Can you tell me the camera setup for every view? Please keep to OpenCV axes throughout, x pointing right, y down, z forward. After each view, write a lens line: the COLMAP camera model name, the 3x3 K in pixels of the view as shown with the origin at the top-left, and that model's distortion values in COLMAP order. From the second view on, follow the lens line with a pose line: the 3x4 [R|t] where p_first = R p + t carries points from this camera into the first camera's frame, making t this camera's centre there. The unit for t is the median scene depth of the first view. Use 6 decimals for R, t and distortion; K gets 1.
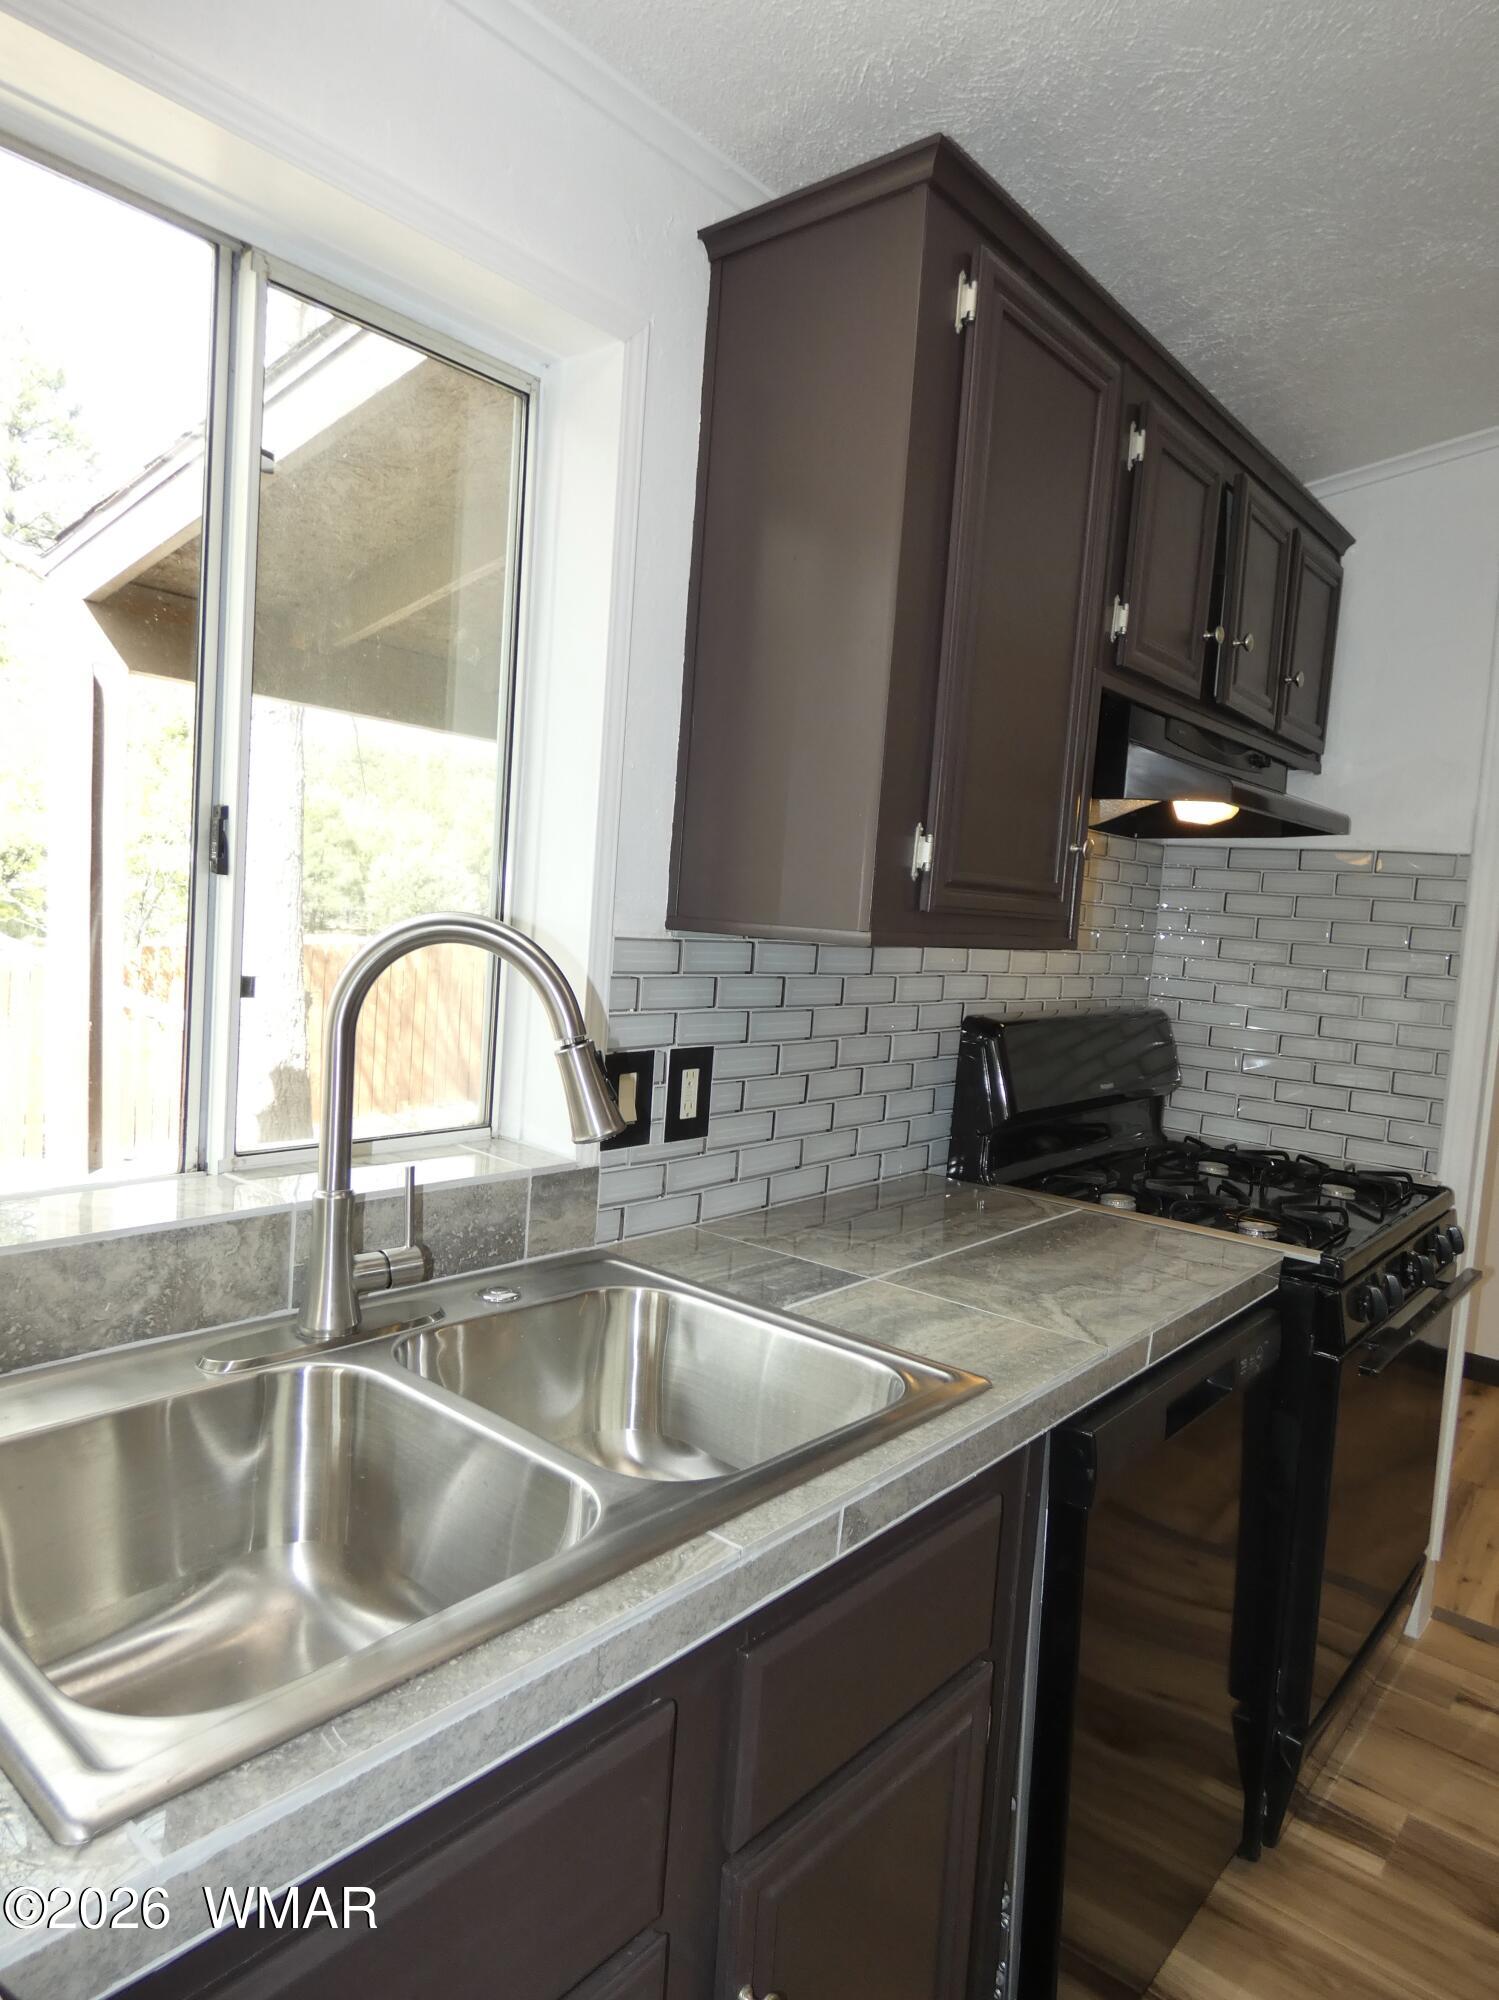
lens RADIAL K [[1231.4, 0, 749.3], [0, 1231.4, 996.7], [0, 0, 1]] dist [0.009191, -0.000862]
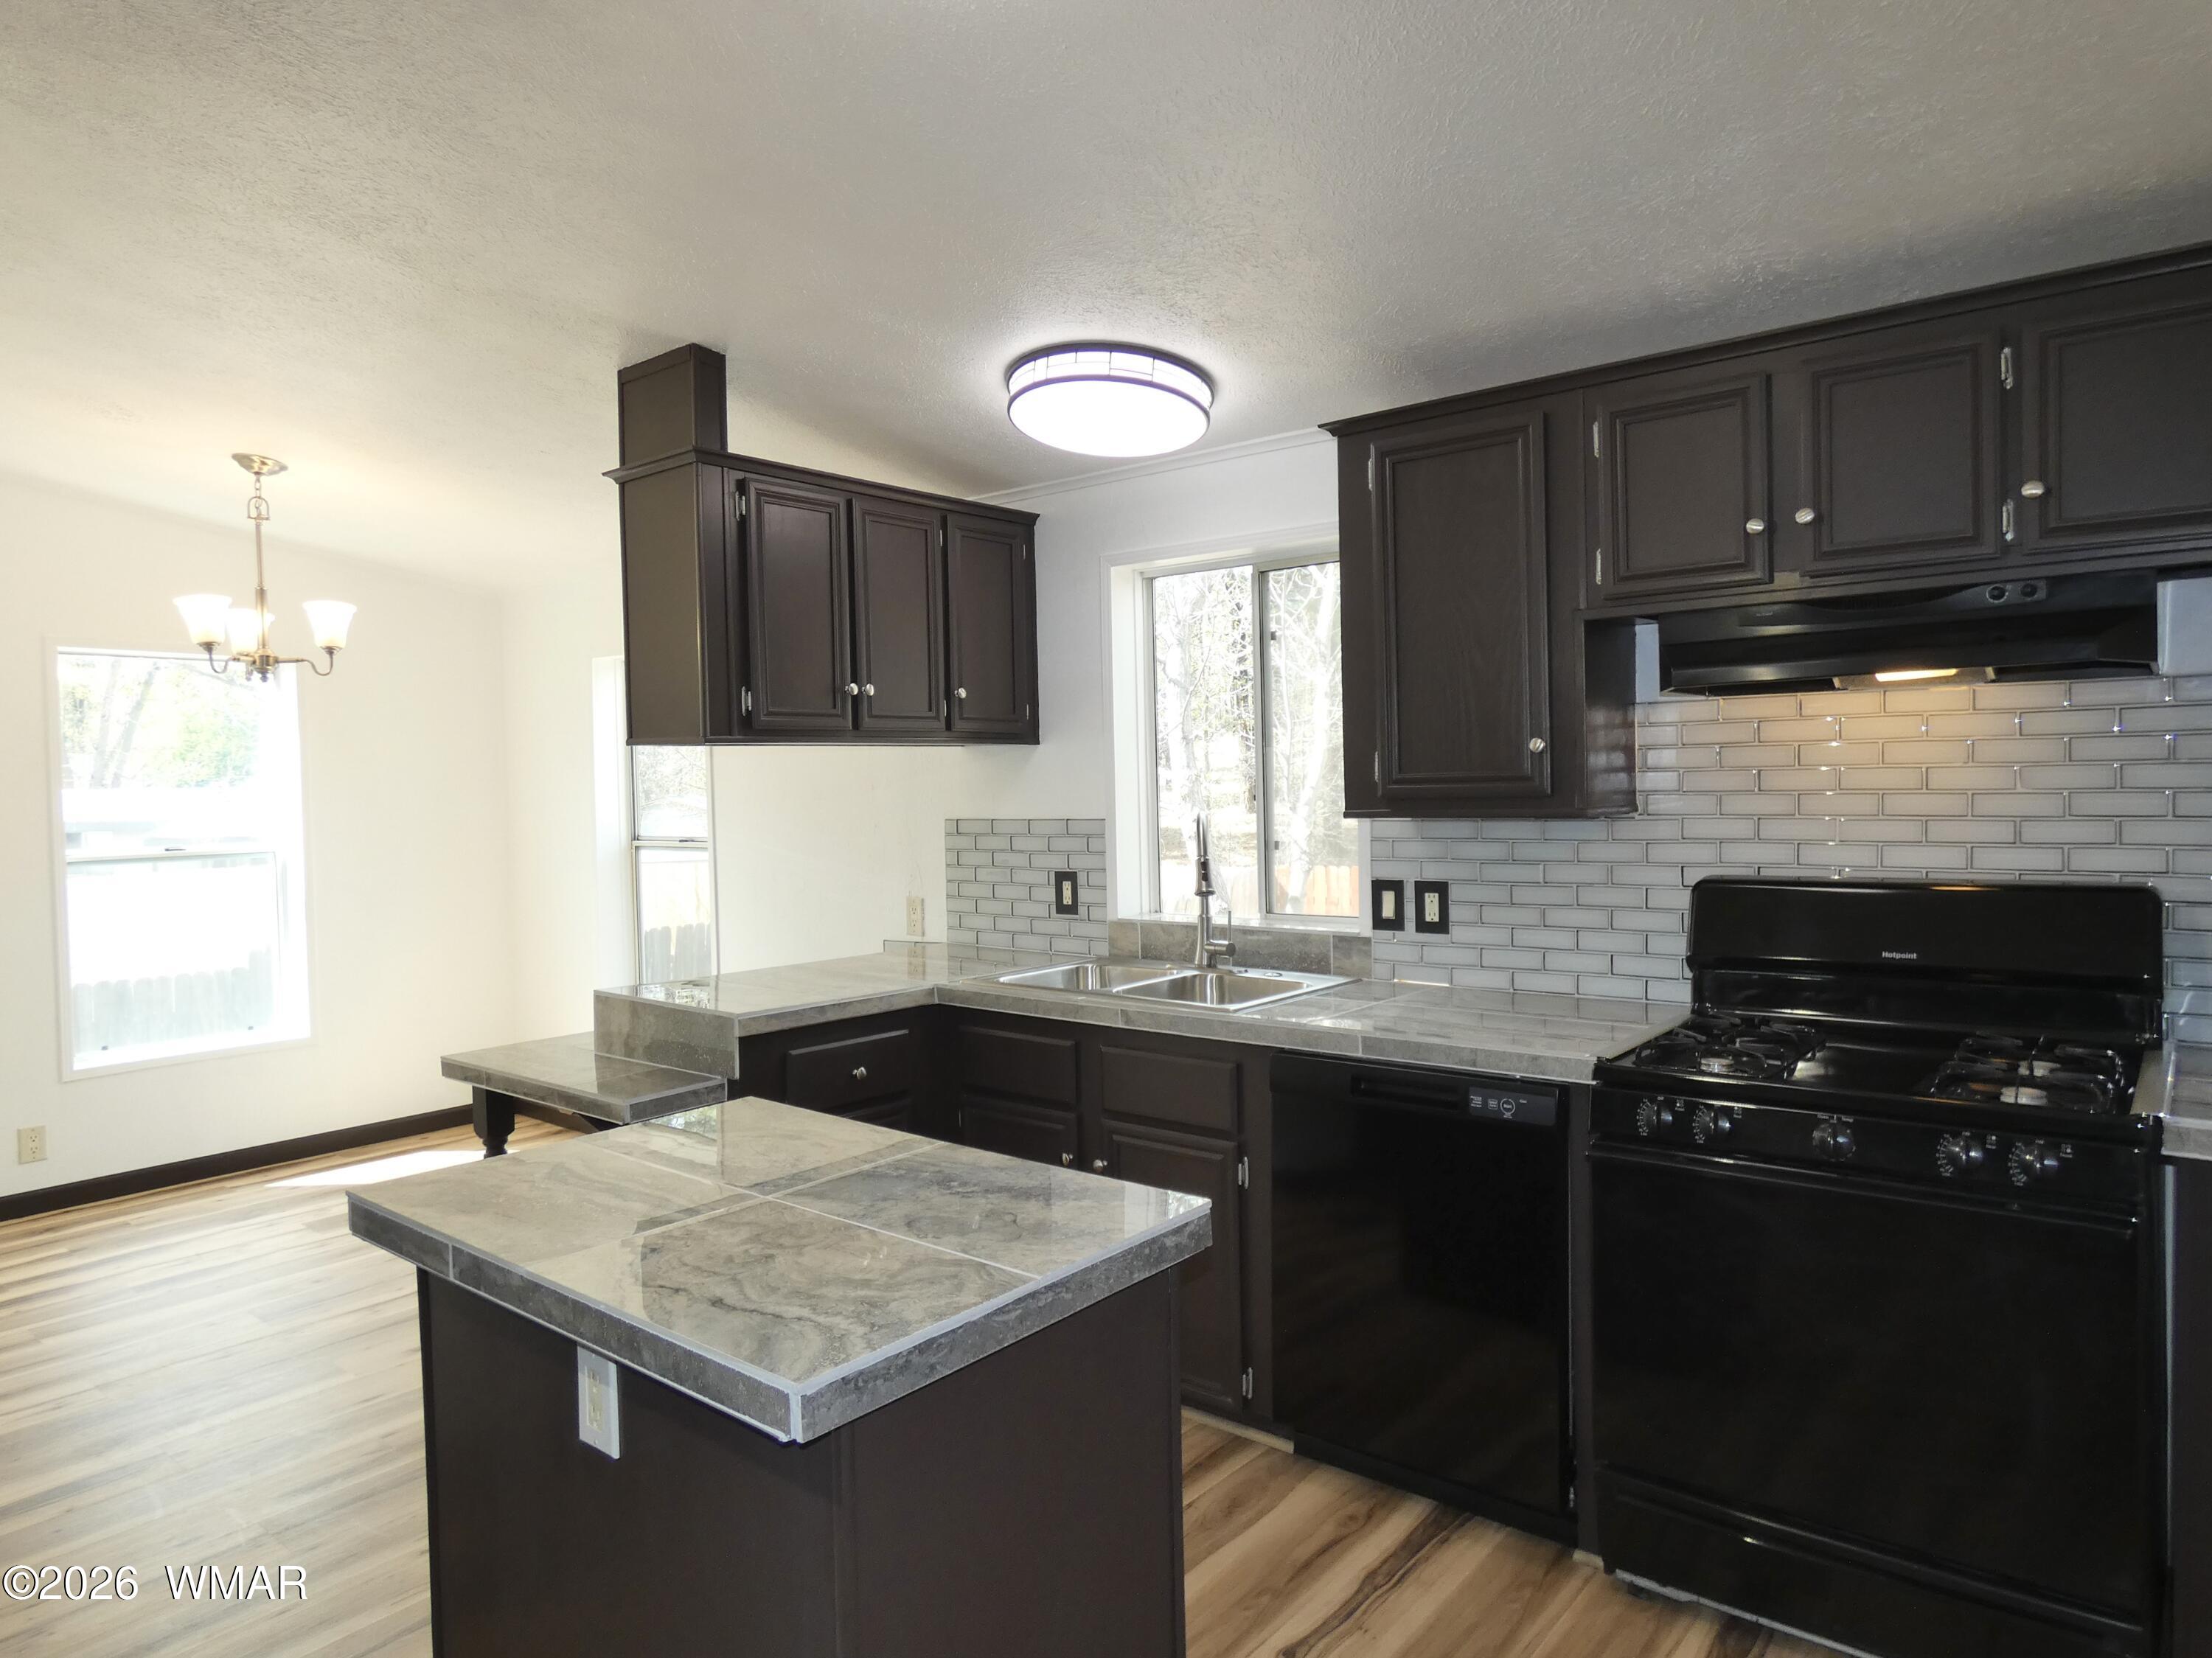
lens RADIAL K [[1361.8, 0, 1105.4], [0, 1361.8, 828.0], [0, 0, 1]] dist [0.009191, -0.000862]
pose [[0.016692, -0.043680, -0.998906, 1.918128], [-0.052917, 0.997607, -0.044508, 0.078046], [0.998459, 0.053602, 0.014340, 0.507046]]
